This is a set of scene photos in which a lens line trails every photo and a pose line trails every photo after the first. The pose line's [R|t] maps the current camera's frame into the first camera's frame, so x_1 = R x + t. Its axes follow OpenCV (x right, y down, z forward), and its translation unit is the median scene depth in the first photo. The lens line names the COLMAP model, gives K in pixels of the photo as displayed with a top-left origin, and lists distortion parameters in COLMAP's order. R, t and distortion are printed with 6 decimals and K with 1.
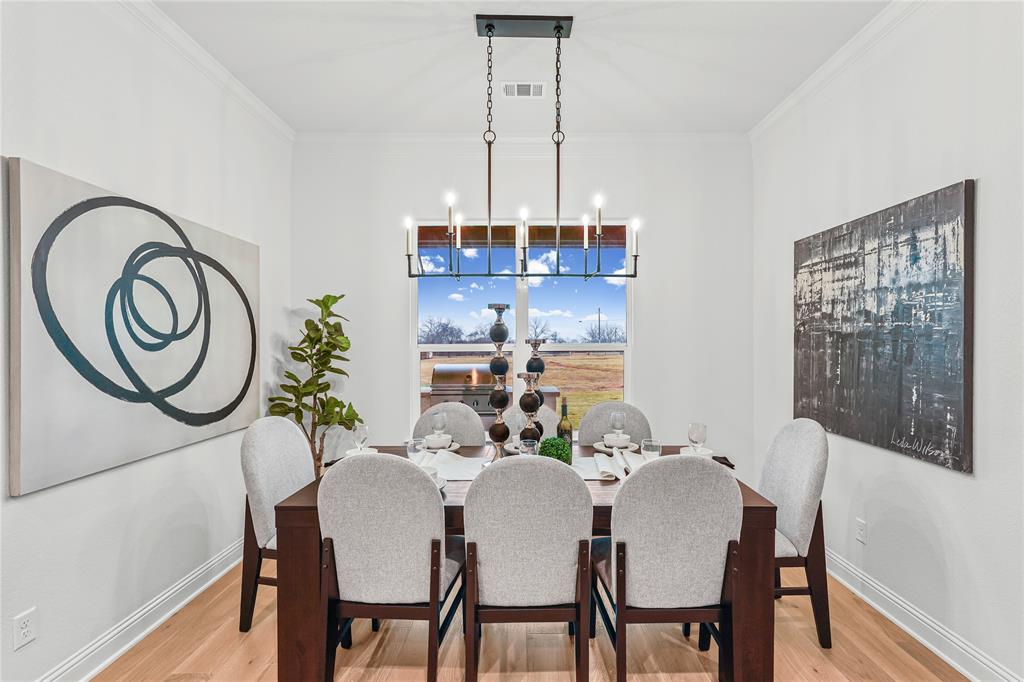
lens RADIAL K [[471.2, 0, 533.0], [0, 471.2, 345.1], [0, 0, 1]] dist [-0.003111, 0.000172]
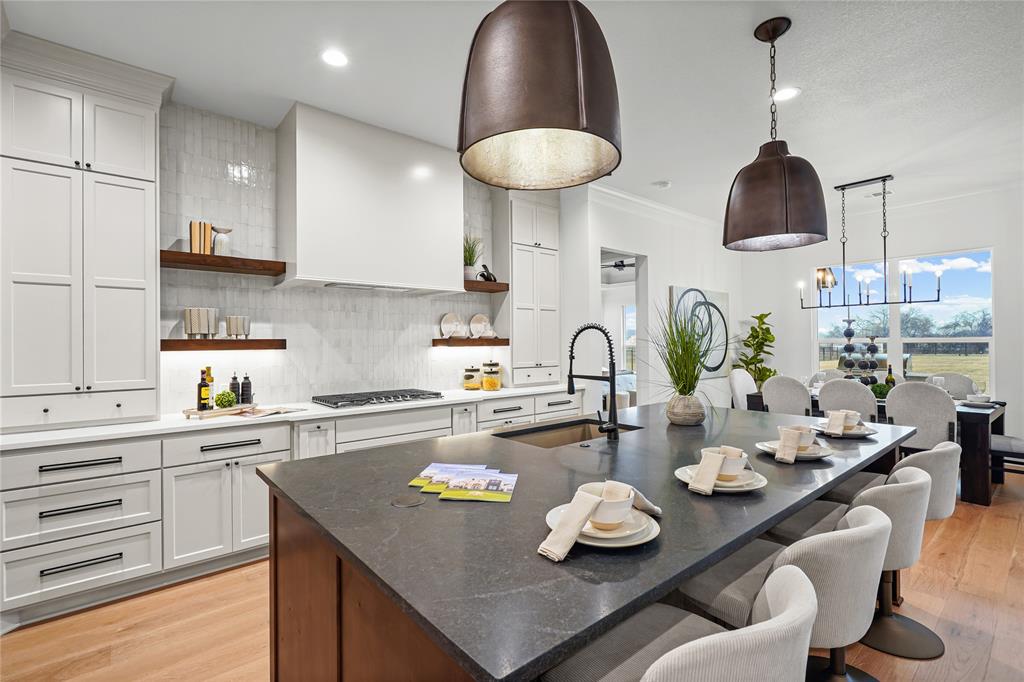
lens RADIAL K [[475.9, 0, 511.8], [0, 475.9, 338.6], [0, 0, 1]] dist [-0.000794, 0.000162]
pose [[0.639798, -0.005849, -0.768521, 0.588203], [-0.000074, 0.999971, -0.007672, 0.017248], [0.768543, 0.004966, 0.639778, -1.500037]]
